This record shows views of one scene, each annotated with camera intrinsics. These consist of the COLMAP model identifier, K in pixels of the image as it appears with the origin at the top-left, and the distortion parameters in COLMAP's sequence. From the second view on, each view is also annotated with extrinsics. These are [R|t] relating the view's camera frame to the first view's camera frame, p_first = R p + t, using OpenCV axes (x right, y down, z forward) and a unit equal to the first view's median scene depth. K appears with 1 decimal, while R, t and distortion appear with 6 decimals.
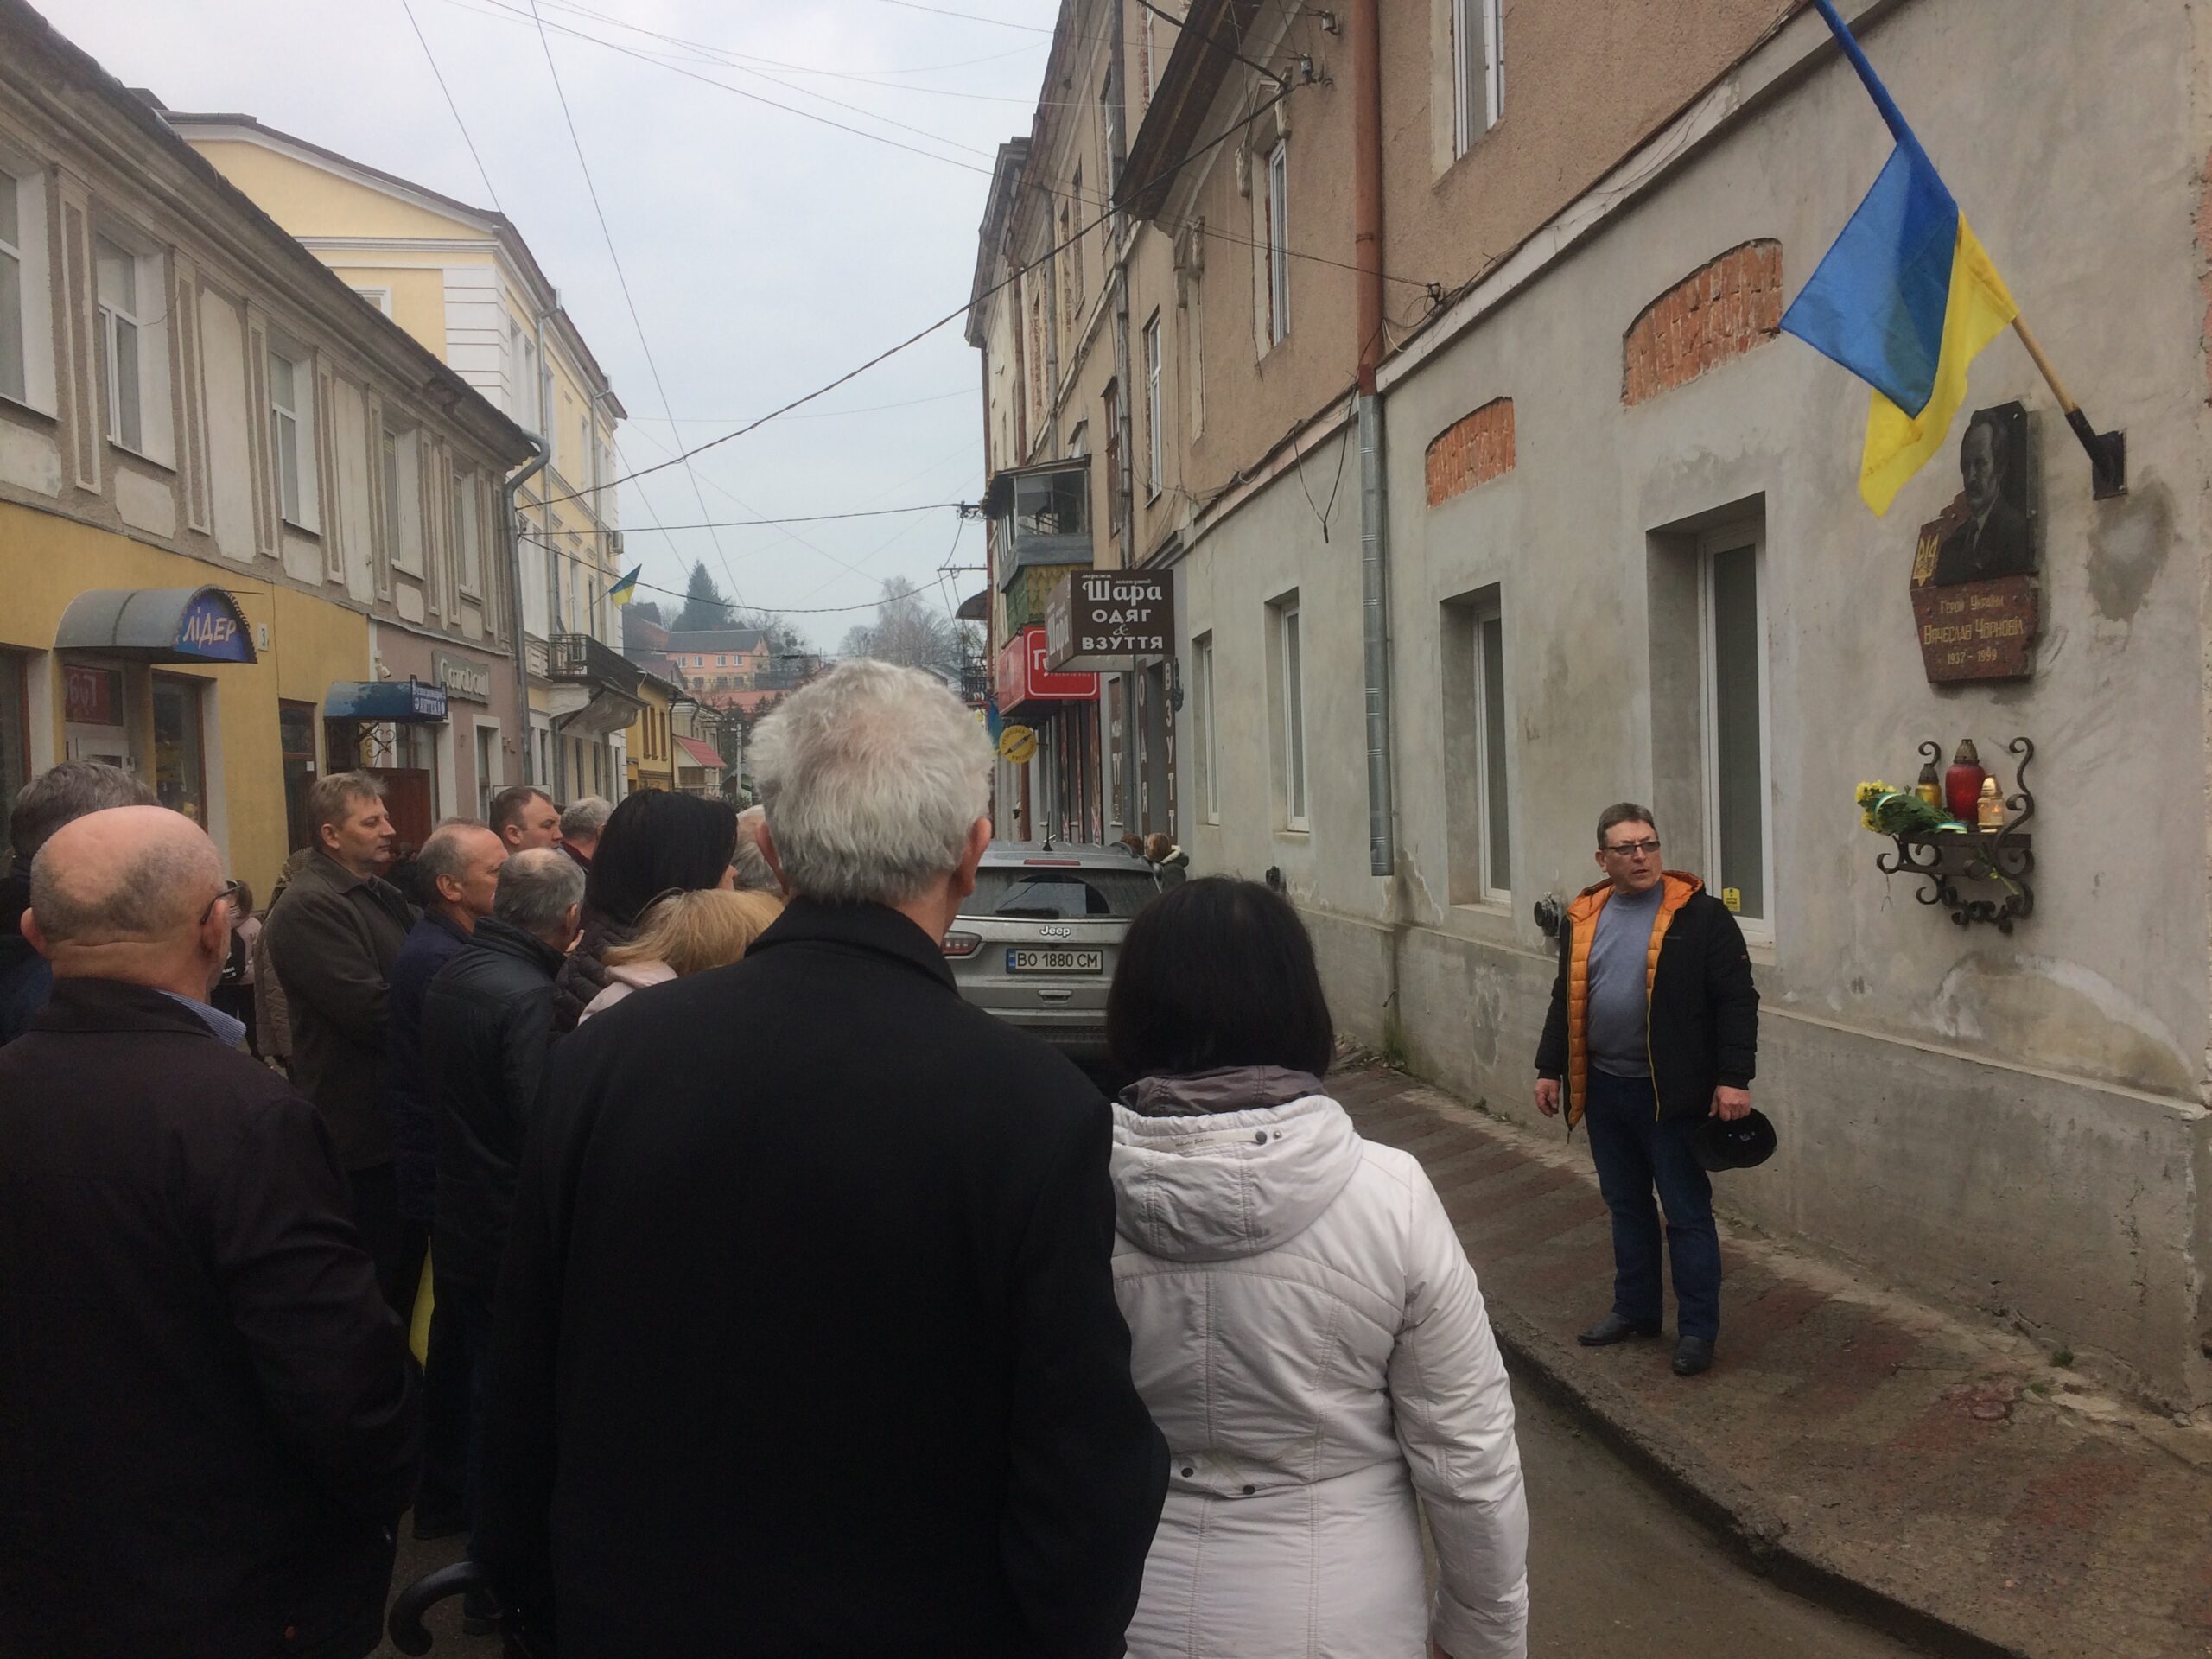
lens RADIAL K [[1873.1, 0, 1102.0], [0, 1873.1, 823.1], [0, 0, 1]] dist [0.019469, -0.037270]
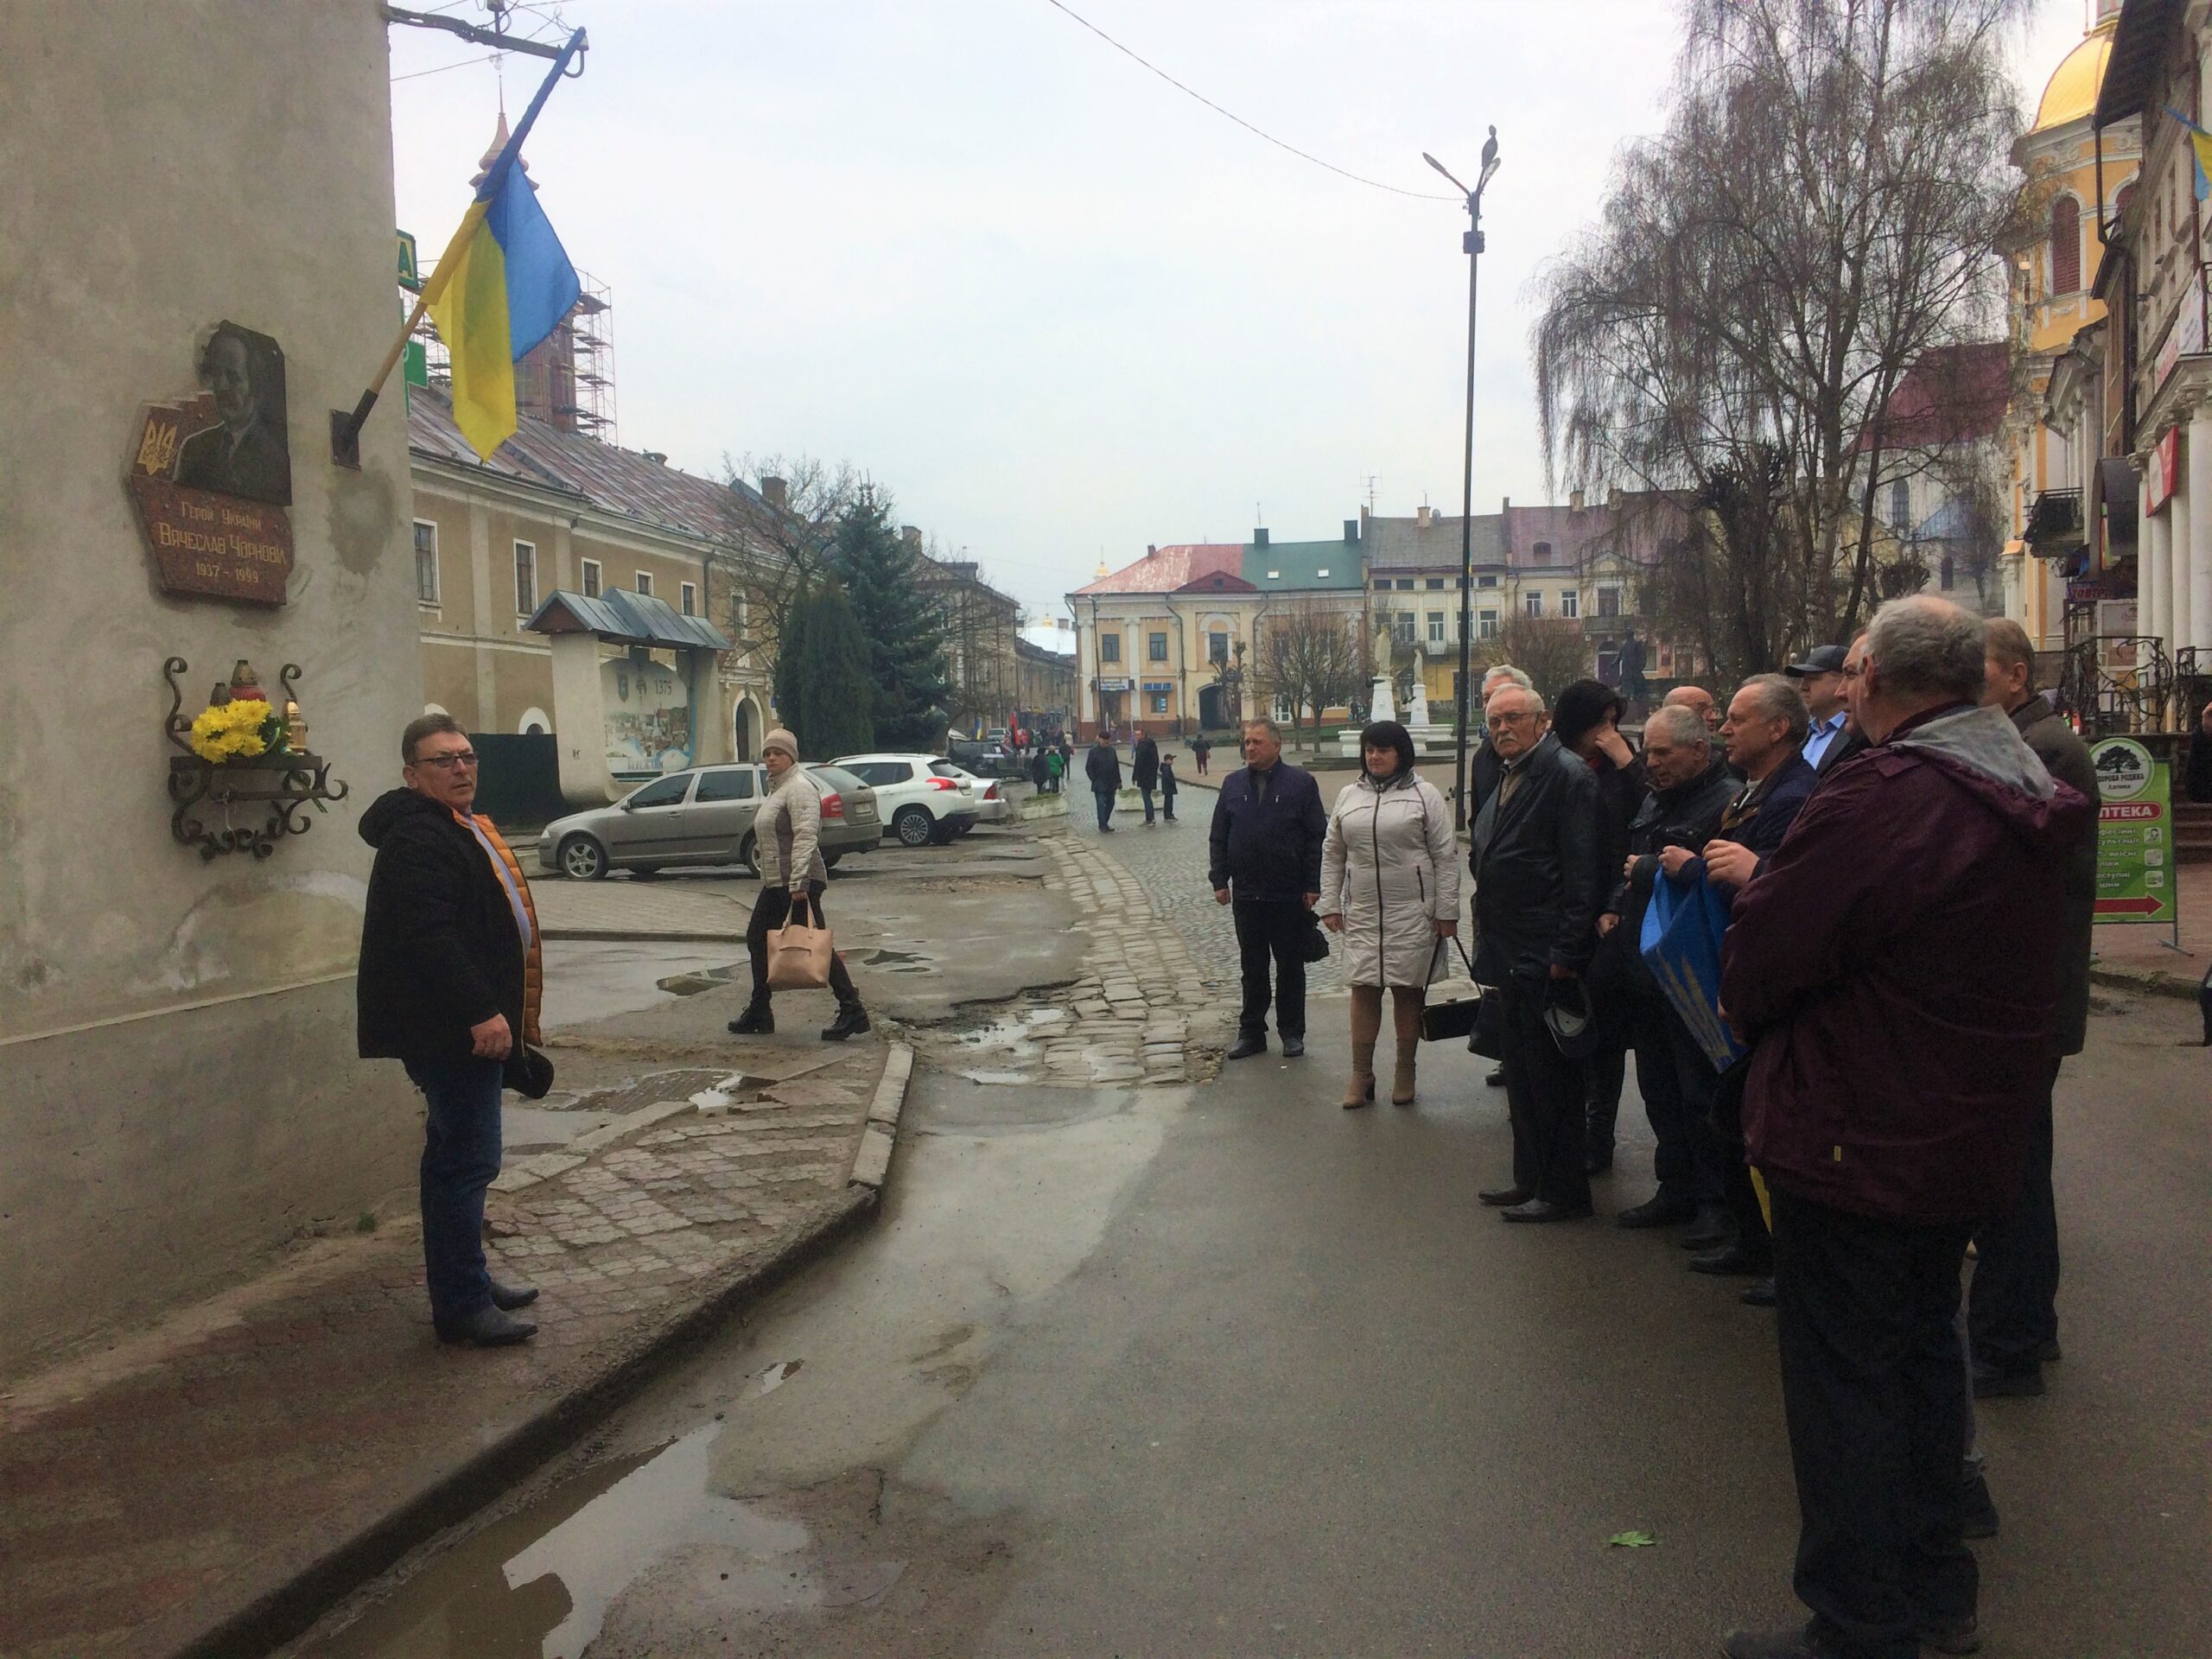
lens RADIAL K [[1873.1, 0, 1114.2], [0, 1873.1, 834.0], [0, 0, 1]] dist [0.019469, -0.037270]
pose [[-0.925898, 0.039881, 0.375663, -0.311598], [0.063066, 0.996775, 0.049619, 0.025059], [-0.372473, 0.069633, -0.925427, 1.754249]]
